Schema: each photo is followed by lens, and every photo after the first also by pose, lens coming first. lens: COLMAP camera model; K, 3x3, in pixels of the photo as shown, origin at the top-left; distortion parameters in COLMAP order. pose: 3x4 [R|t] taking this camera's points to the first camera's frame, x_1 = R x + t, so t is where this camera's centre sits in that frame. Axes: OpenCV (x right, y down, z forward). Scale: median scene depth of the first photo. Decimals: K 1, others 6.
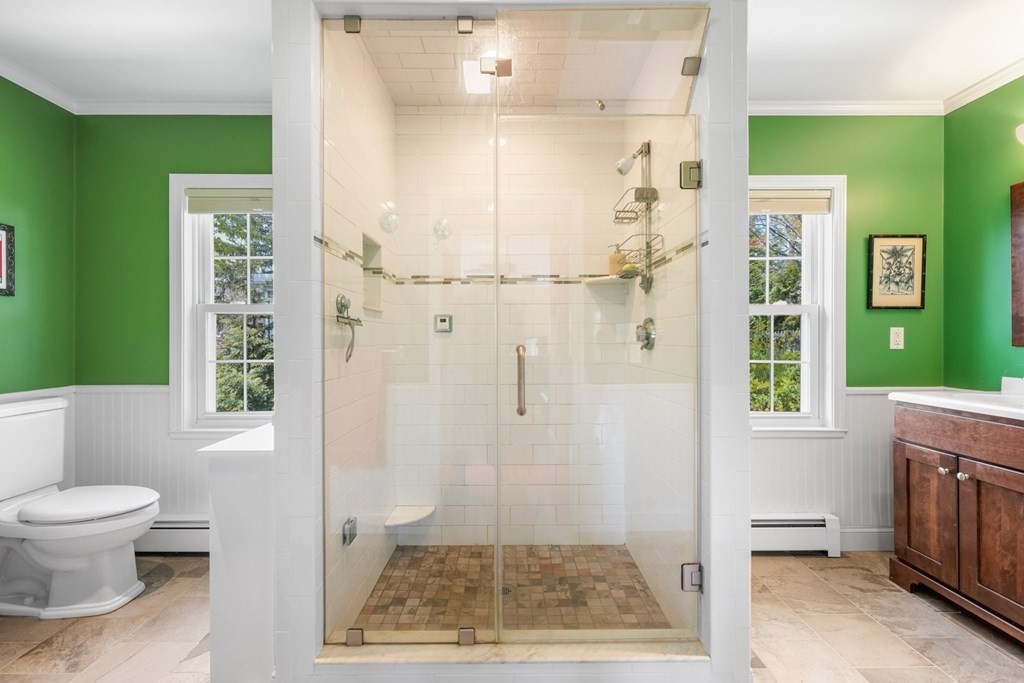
lens RADIAL K [[442.2, 0, 507.2], [0, 442.2, 336.9], [0, 0, 1]] dist [-0.000046, 0.001277]
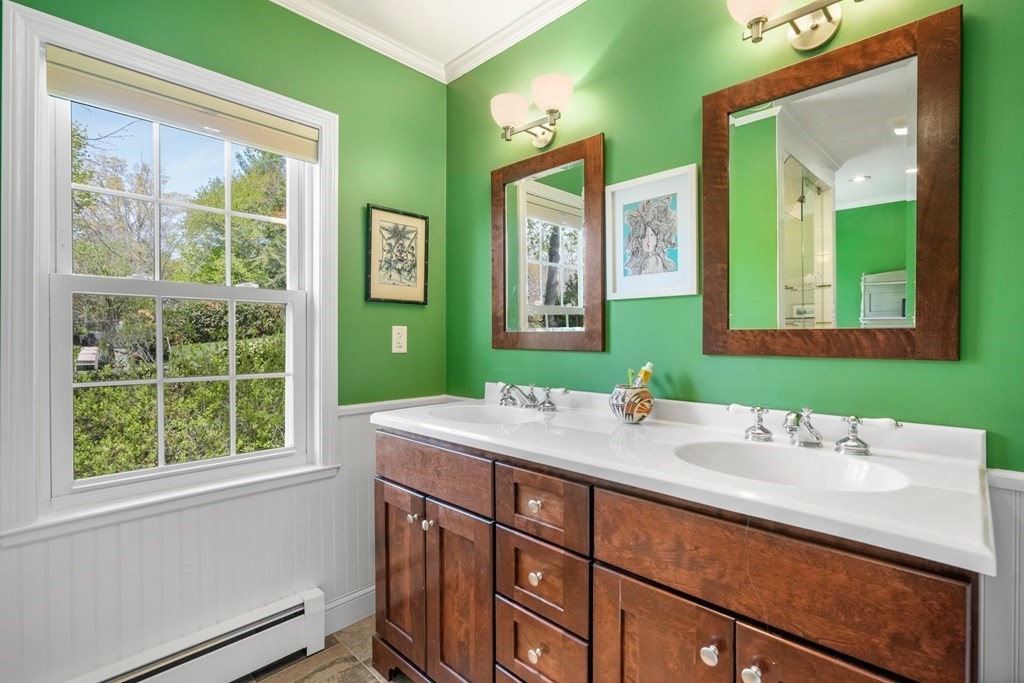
lens RADIAL K [[452.4, 0, 511.3], [0, 452.4, 339.7], [0, 0, 1]] dist [0.003305, 0.000123]
pose [[0.710891, -0.001735, 0.703300, 0.447921], [-0.002743, 0.999983, 0.005240, -0.001207], [-0.703297, -0.005654, 0.710874, 0.271410]]
